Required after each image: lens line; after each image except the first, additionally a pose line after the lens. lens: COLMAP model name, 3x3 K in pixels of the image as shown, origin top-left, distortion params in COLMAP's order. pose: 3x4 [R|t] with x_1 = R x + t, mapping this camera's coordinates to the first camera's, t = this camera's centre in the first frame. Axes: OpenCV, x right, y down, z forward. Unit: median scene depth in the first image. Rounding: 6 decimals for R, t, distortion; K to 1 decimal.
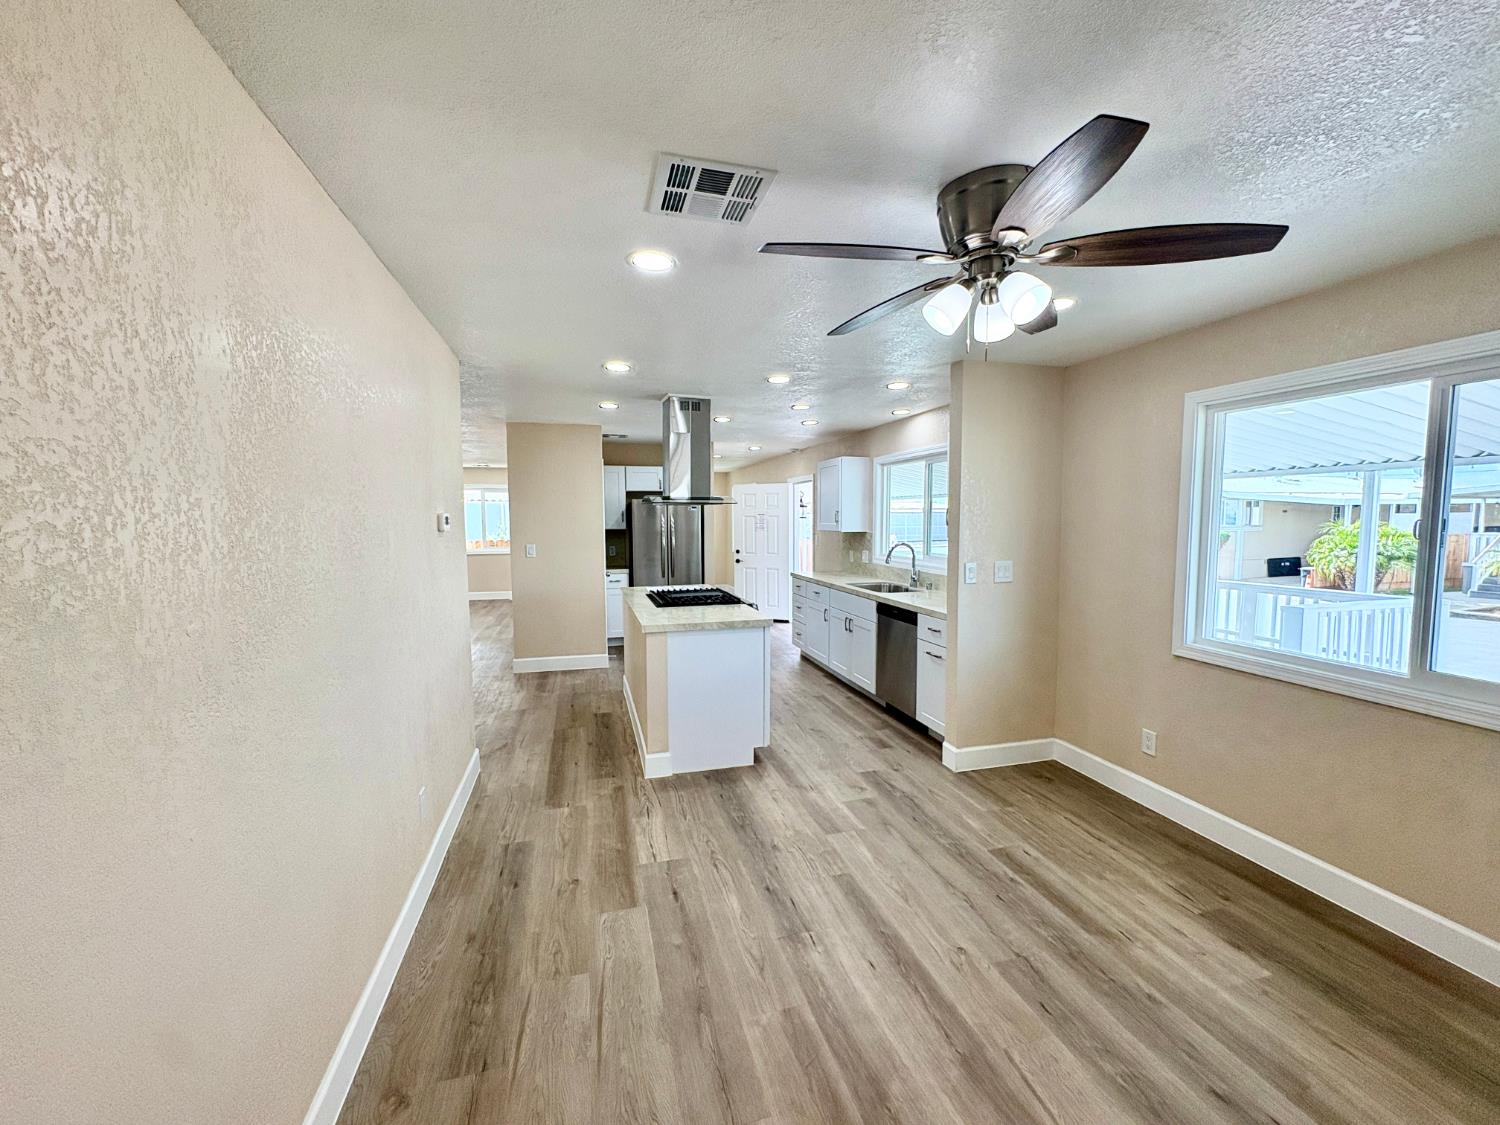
lens RADIAL K [[597.0, 0, 749.3], [0, 597.0, 562.6], [0, 0, 1]] dist [0.001211, -0.000411]
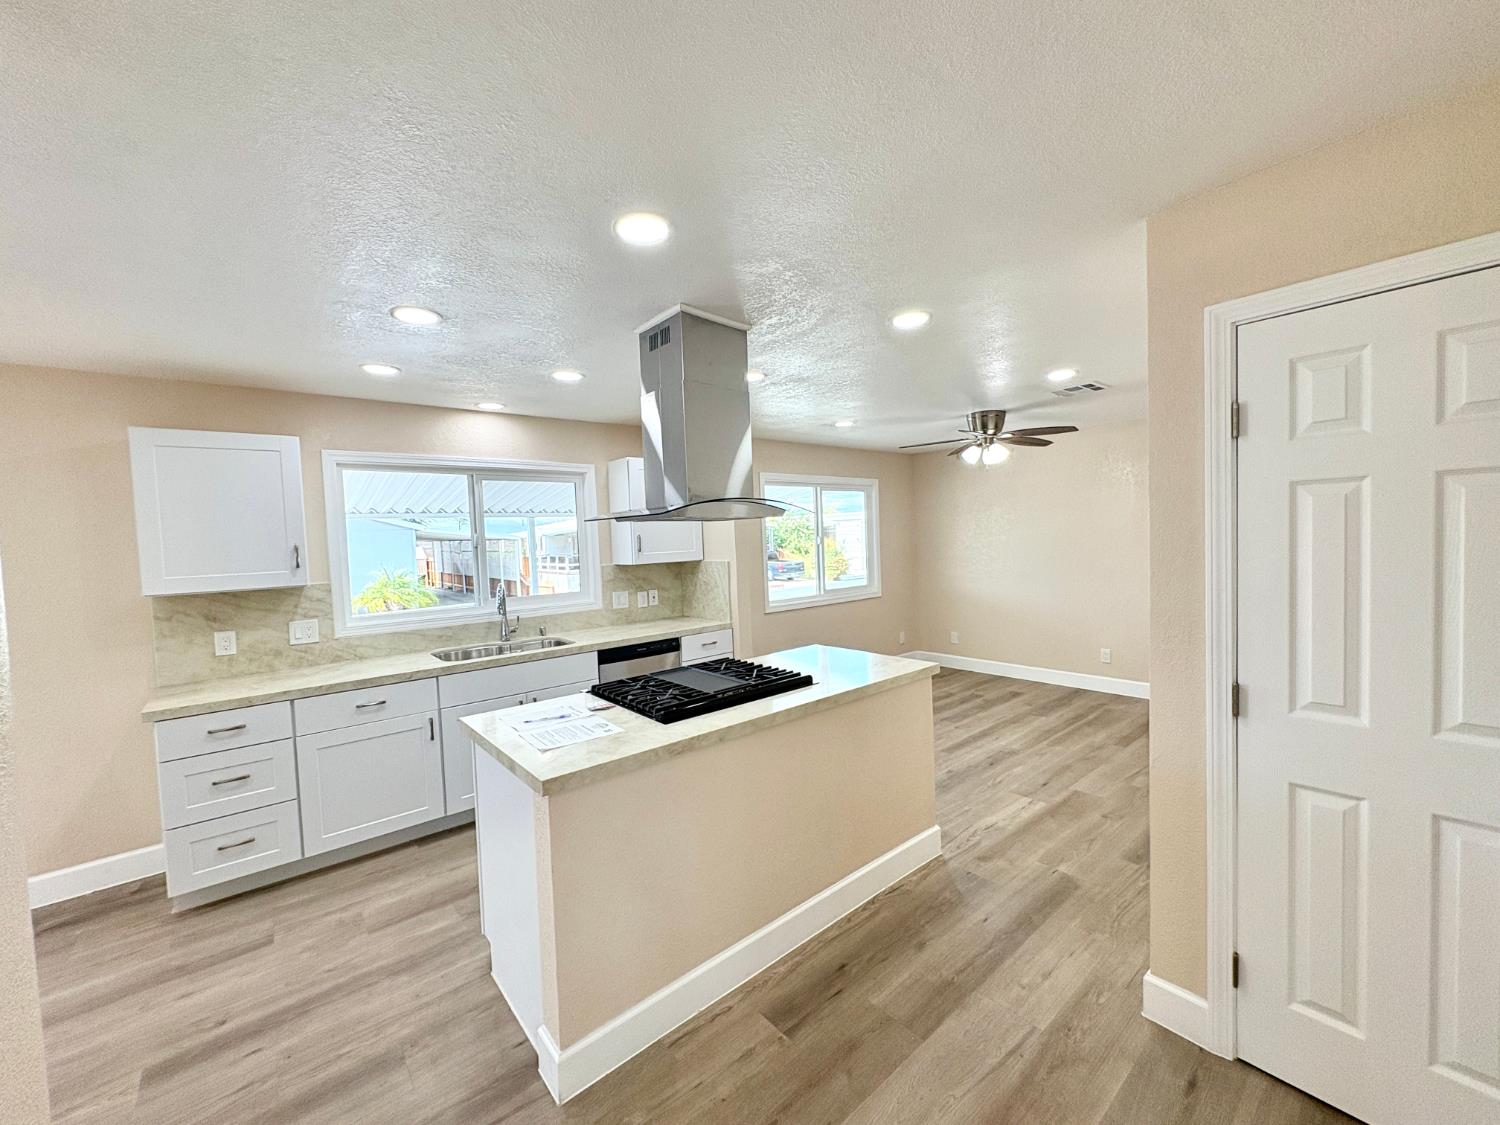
lens RADIAL K [[597.0, 0, 749.3], [0, 597.0, 562.6], [0, 0, 1]] dist [0.001211, -0.000411]
pose [[-0.413193, -0.021183, 0.910397, -0.939289], [0.108064, 0.991525, 0.072117, -0.138779], [-0.904209, 0.128179, -0.407402, 1.787027]]
